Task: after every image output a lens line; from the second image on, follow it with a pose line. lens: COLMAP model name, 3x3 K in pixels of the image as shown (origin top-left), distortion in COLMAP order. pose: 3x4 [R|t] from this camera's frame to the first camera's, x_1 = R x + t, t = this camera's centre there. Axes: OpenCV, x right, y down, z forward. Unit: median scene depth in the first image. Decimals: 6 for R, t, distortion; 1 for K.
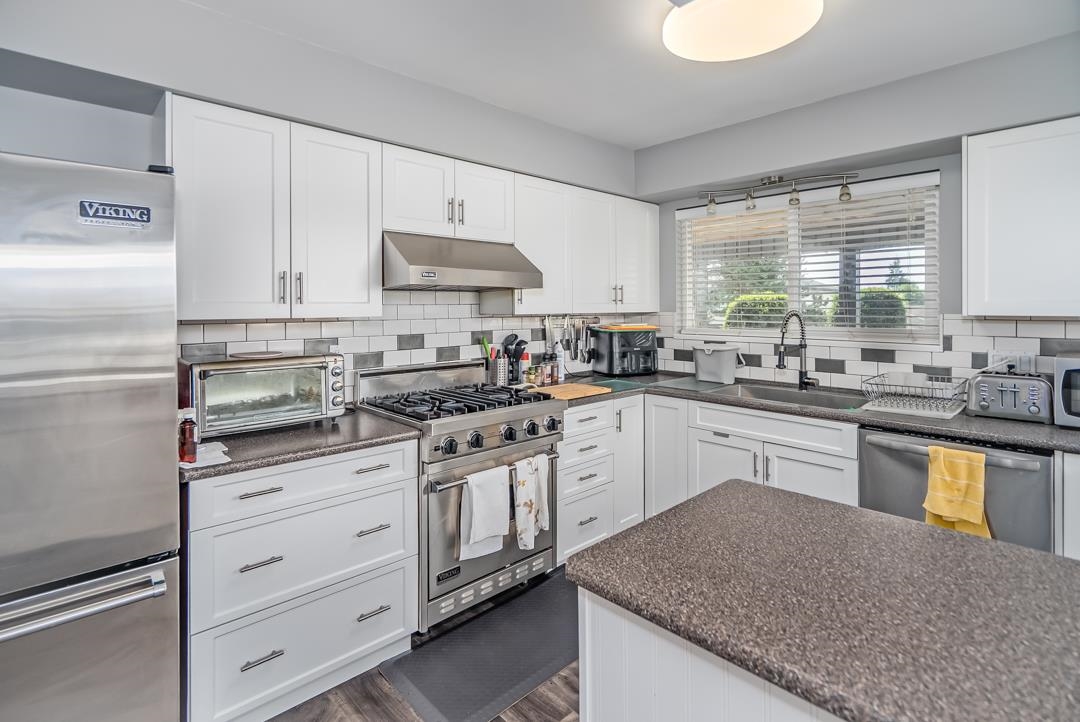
lens RADIAL K [[523.8, 0, 546.3], [0, 523.8, 307.0], [0, 0, 1]] dist [-0.002170, -0.000905]
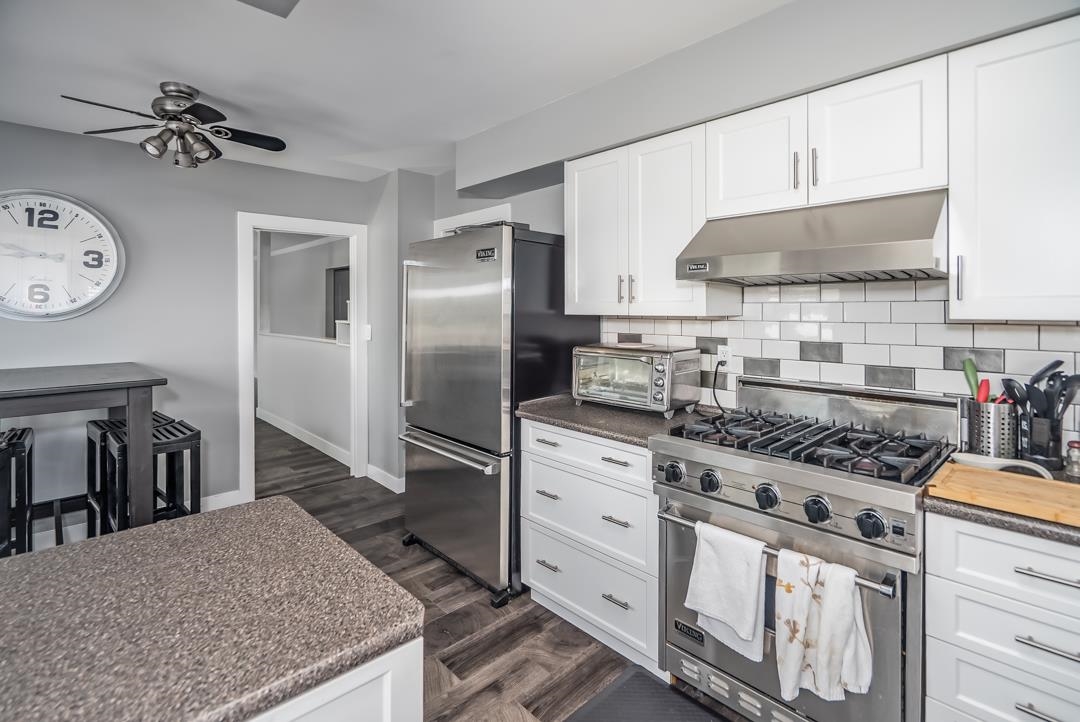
lens RADIAL K [[523.8, 0, 546.3], [0, 523.8, 307.0], [0, 0, 1]] dist [-0.002170, -0.000905]
pose [[-0.009260, 0.001813, -0.999955, 0.521187], [0.001097, 0.999998, 0.001803, 0.000553], [0.999957, -0.001081, -0.009262, 0.643831]]
